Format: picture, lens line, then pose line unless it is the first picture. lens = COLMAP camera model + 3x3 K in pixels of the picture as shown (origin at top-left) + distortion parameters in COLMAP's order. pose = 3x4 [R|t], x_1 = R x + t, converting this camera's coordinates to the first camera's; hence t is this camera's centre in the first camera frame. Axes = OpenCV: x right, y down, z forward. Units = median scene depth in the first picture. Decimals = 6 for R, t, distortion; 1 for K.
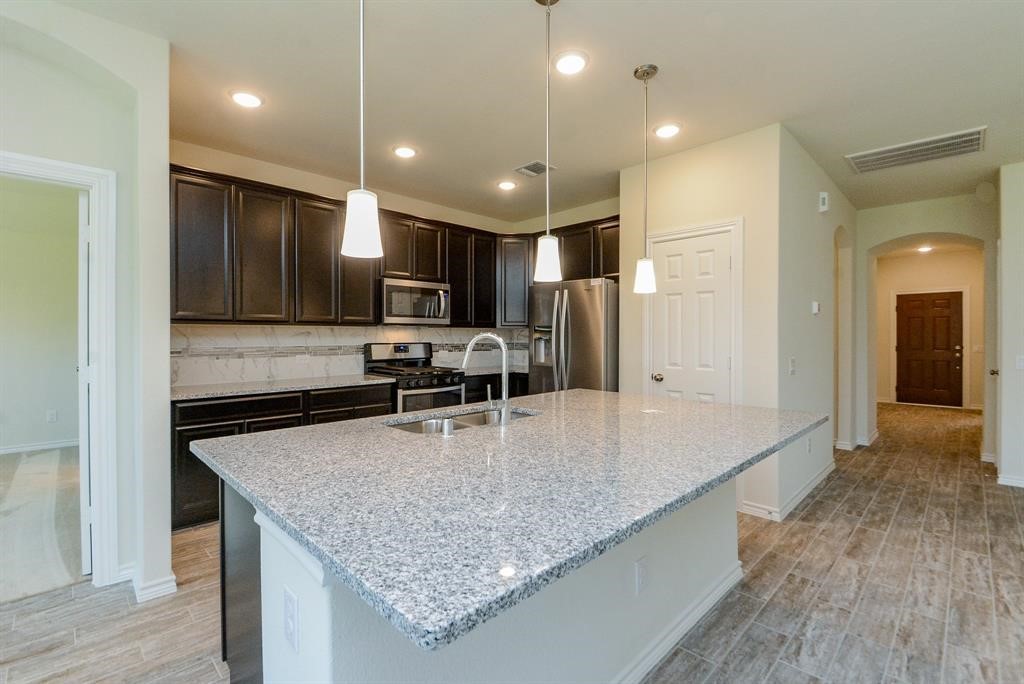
lens RADIAL K [[466.7, 0, 514.5], [0, 466.7, 335.3], [0, 0, 1]] dist [0.032445, -0.012687]
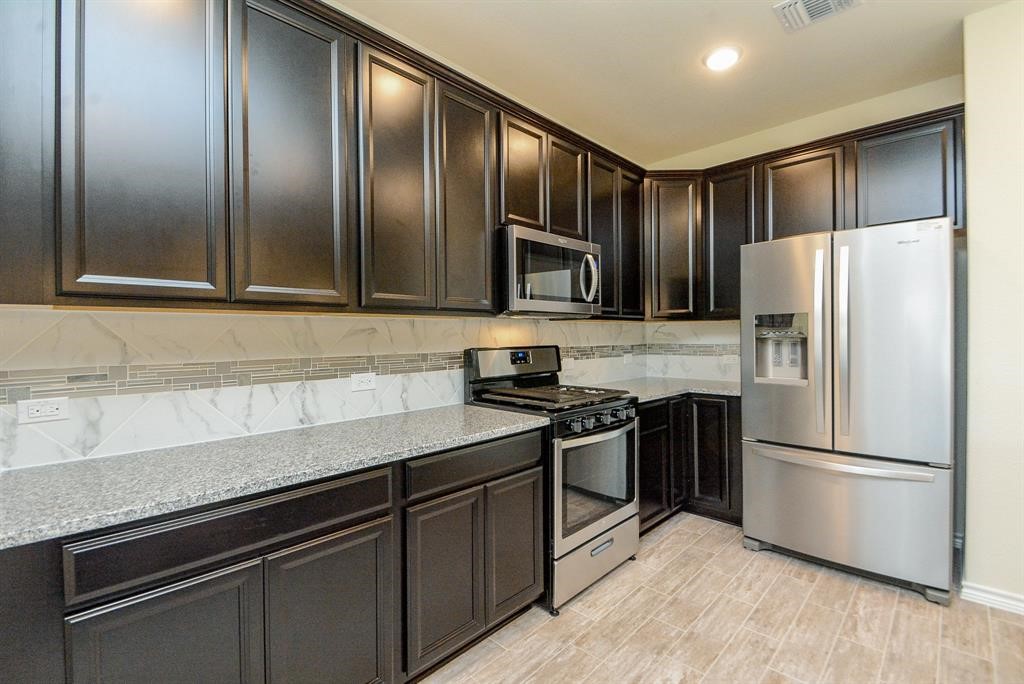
lens RADIAL K [[466.7, 0, 514.5], [0, 466.7, 335.3], [0, 0, 1]] dist [0.032445, -0.012687]
pose [[0.999617, -0.010468, 0.025619, -0.313084], [0.010413, 0.999943, 0.002275, 0.000996], [-0.025641, -0.002008, 0.999669, 0.507739]]
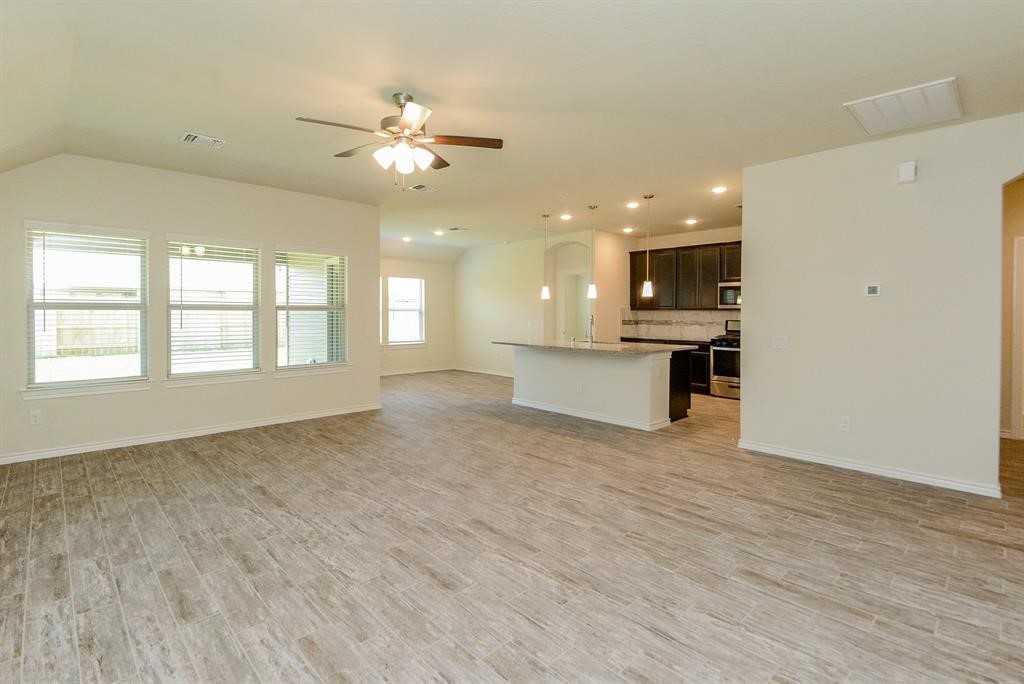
lens RADIAL K [[466.7, 0, 514.5], [0, 466.7, 335.3], [0, 0, 1]] dist [0.032445, -0.012687]
pose [[-0.030350, 0.048758, -0.998349, 1.667249], [-0.003931, 0.998796, 0.048900, -0.011868], [0.999532, 0.005409, -0.030122, 0.301492]]
